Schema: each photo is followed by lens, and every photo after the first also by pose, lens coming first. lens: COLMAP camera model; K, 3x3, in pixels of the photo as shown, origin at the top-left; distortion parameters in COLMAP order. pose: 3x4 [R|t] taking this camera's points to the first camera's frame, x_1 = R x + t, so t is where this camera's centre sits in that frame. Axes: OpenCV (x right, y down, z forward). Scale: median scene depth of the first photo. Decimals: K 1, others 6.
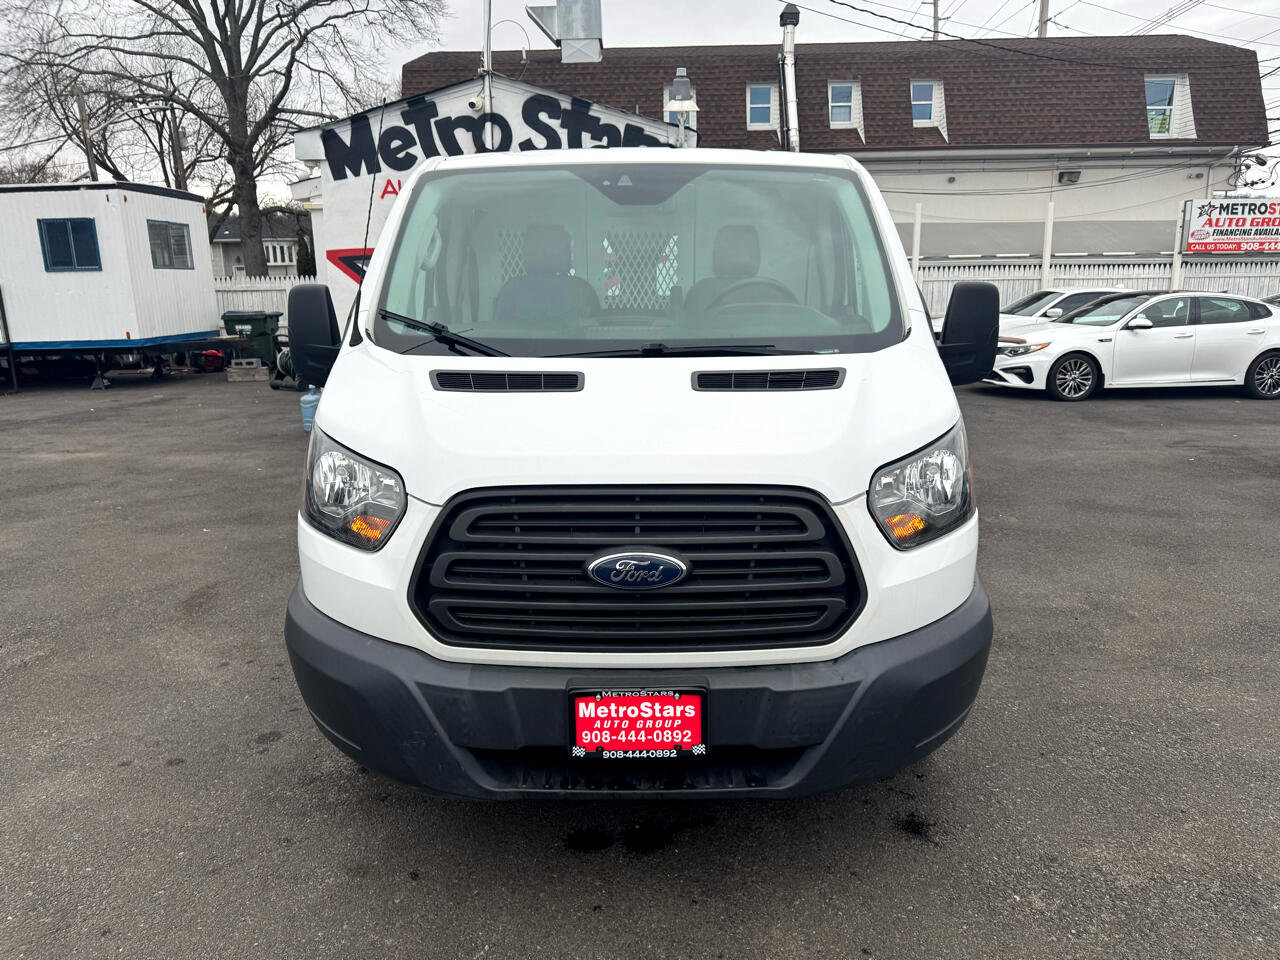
lens RADIAL K [[908.9, 0, 638.3], [0, 908.9, 473.1], [0, 0, 1]] dist [0.043068, -0.054782]
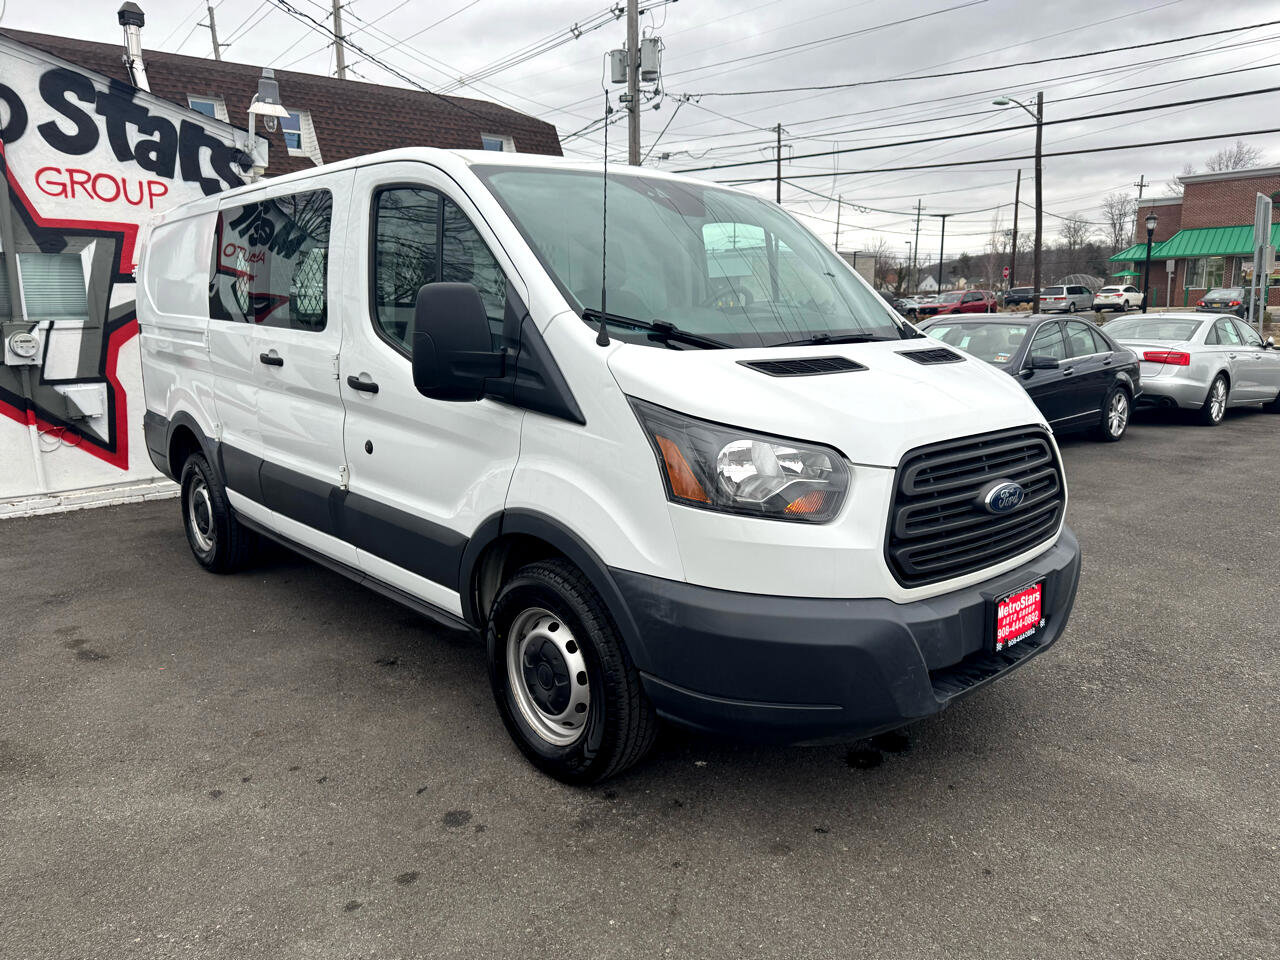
lens RADIAL K [[917.5, 0, 640.0], [0, 917.5, 480.0], [0, 0, 1]] dist [0.008221, -0.003833]
pose [[0.737670, -0.124259, 0.663629, -0.315057], [0.143469, 0.989319, 0.025766, -0.006328], [-0.659742, 0.076203, 0.747618, 0.092151]]
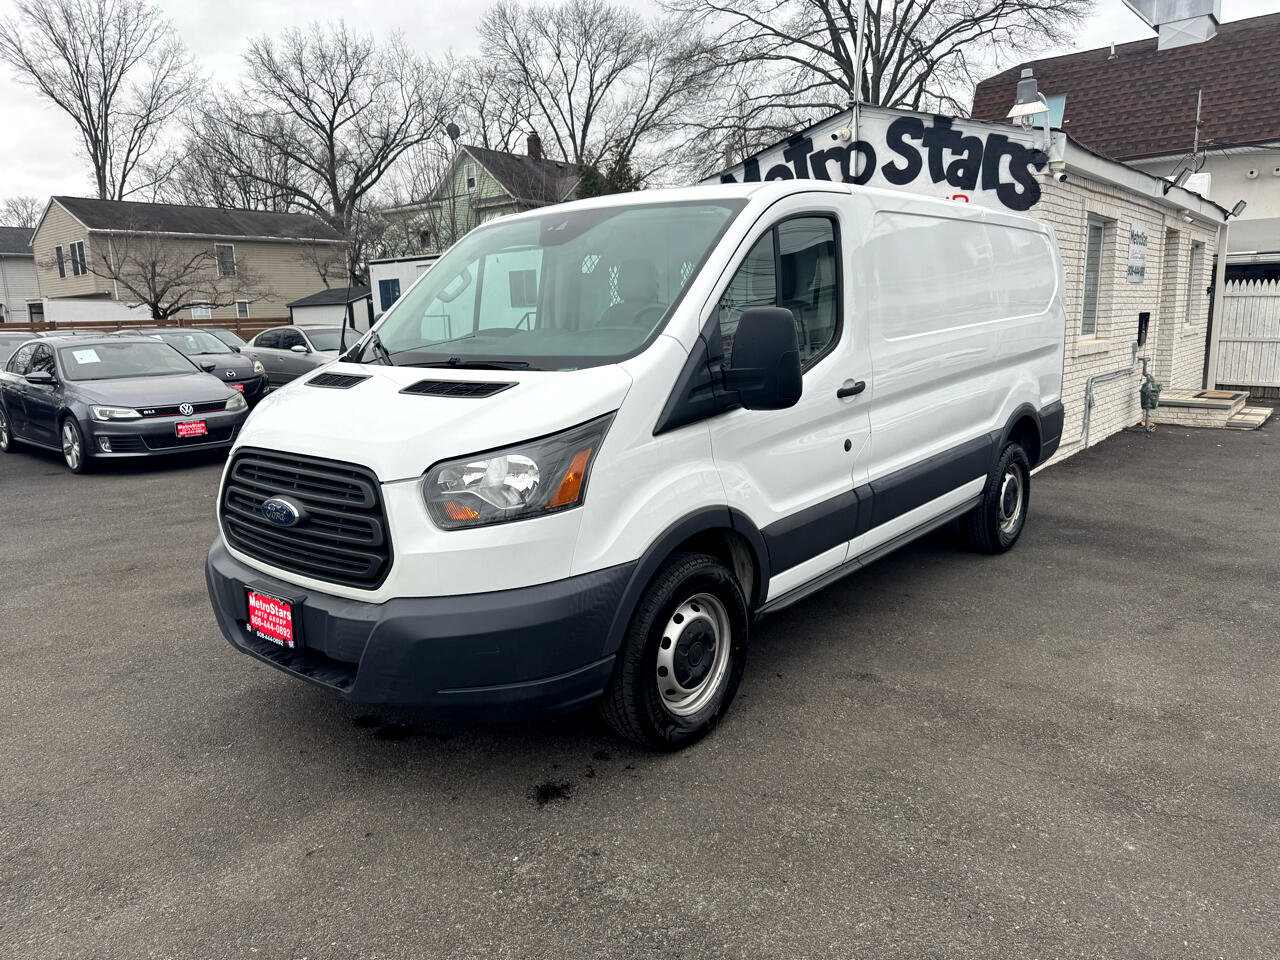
lens RADIAL K [[895.7, 0, 640.0], [0, 895.7, 480.0], [0, 0, 1]] dist [0.030133, -0.027122]
pose [[0.770073, 0.109942, -0.628411, 0.336985], [-0.115277, 0.992804, 0.032429, -0.014200], [0.627454, 0.047469, 0.777205, 0.062462]]
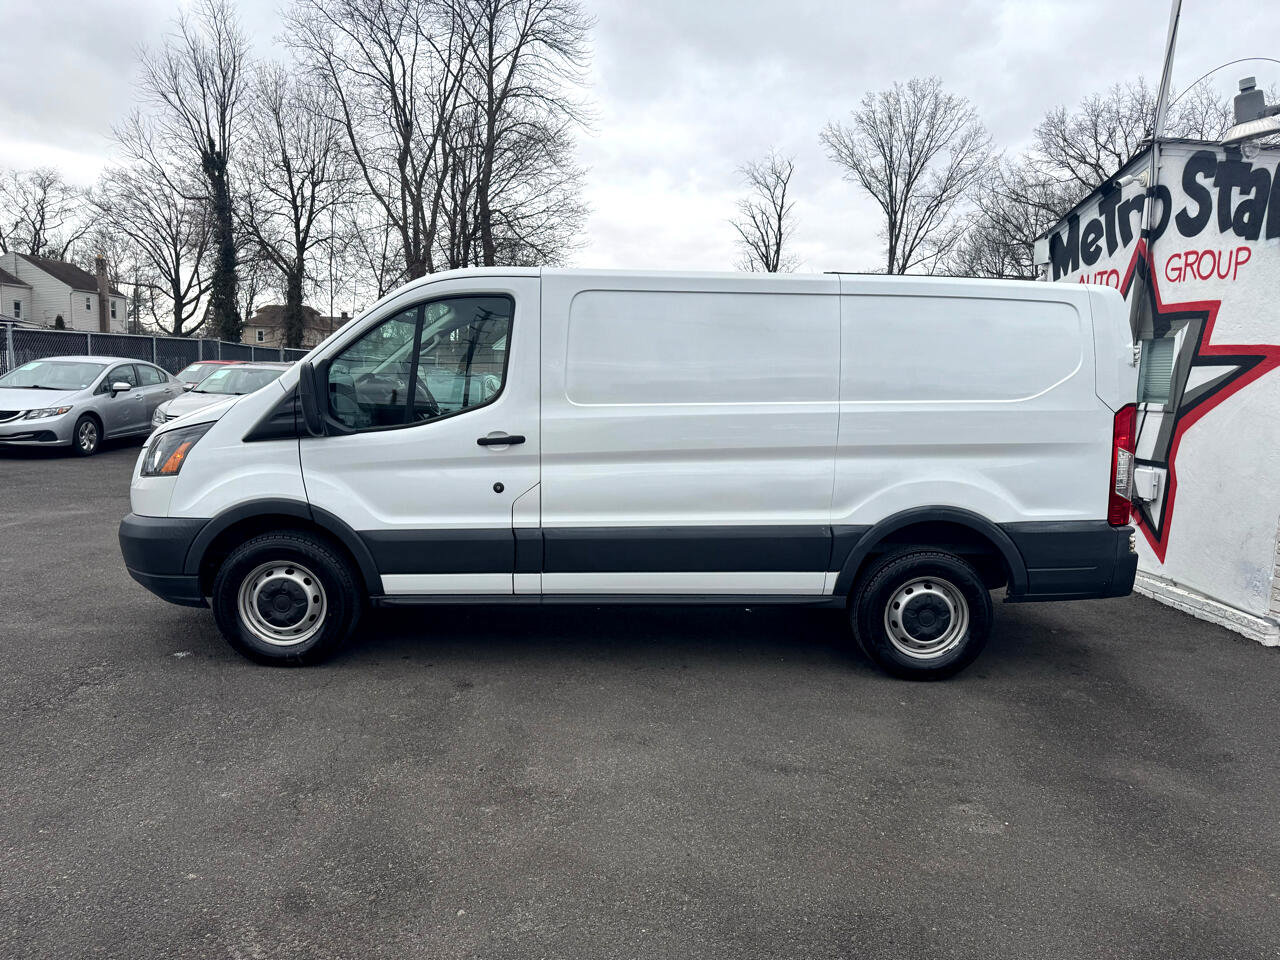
lens RADIAL K [[889.5, 0, 641.4], [0, 889.5, 475.0], [0, 0, 1]] dist [0.036645, -0.025993]
pose [[0.048229, 0.130039, -0.990335, 0.668161], [-0.237587, 0.964525, 0.115079, -0.121289], [0.970168, 0.229741, 0.077414, 0.540270]]
